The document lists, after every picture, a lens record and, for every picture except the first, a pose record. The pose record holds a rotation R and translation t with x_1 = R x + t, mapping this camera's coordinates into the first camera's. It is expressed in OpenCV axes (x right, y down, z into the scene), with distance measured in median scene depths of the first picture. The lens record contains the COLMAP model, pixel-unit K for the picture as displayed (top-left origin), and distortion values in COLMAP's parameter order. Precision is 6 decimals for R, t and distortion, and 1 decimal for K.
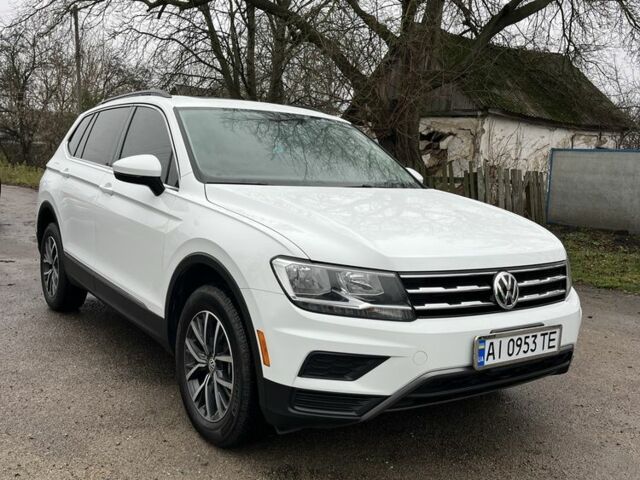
lens RADIAL K [[635.1, 0, 320.0], [0, 635.1, 240.0], [0, 0, 1]] dist [0.103287, -0.204547]
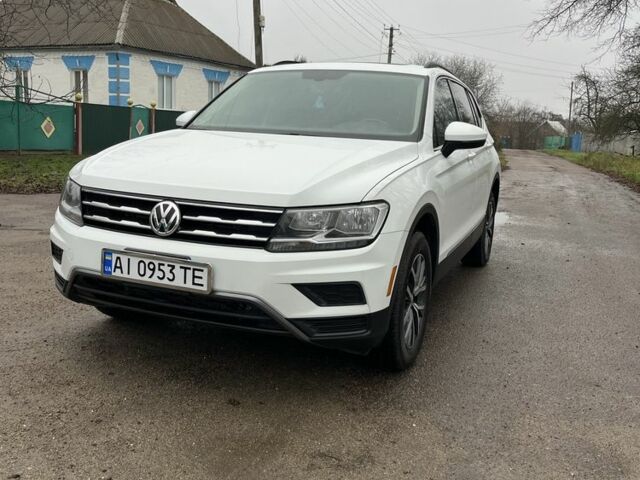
lens RADIAL K [[635.1, 0, 320.0], [0, 635.1, 240.0], [0, 0, 1]] dist [0.103287, -0.204547]
pose [[0.535003, 0.124355, -0.835648, 1.327174], [-0.117336, 0.990459, 0.072271, 0.008257], [0.836663, 0.059387, 0.544489, 0.655706]]
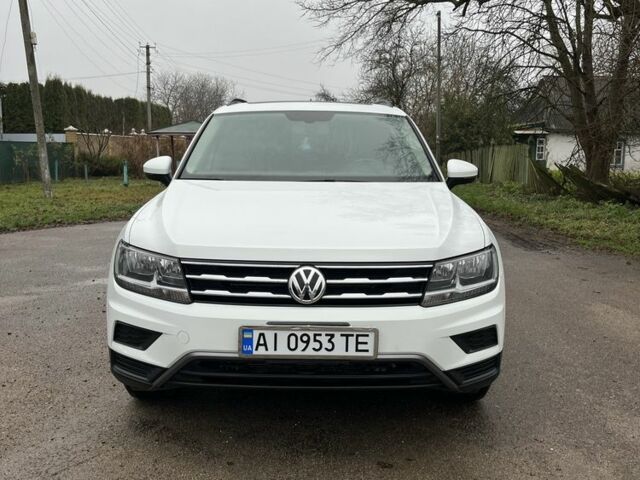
lens RADIAL K [[635.1, 0, 320.0], [0, 635.1, 240.0], [0, 0, 1]] dist [0.103287, -0.204547]
pose [[0.821235, 0.040789, -0.569131, 0.874762], [-0.036551, 0.999154, 0.018866, -0.010004], [0.569418, 0.005309, 0.822031, 0.211708]]
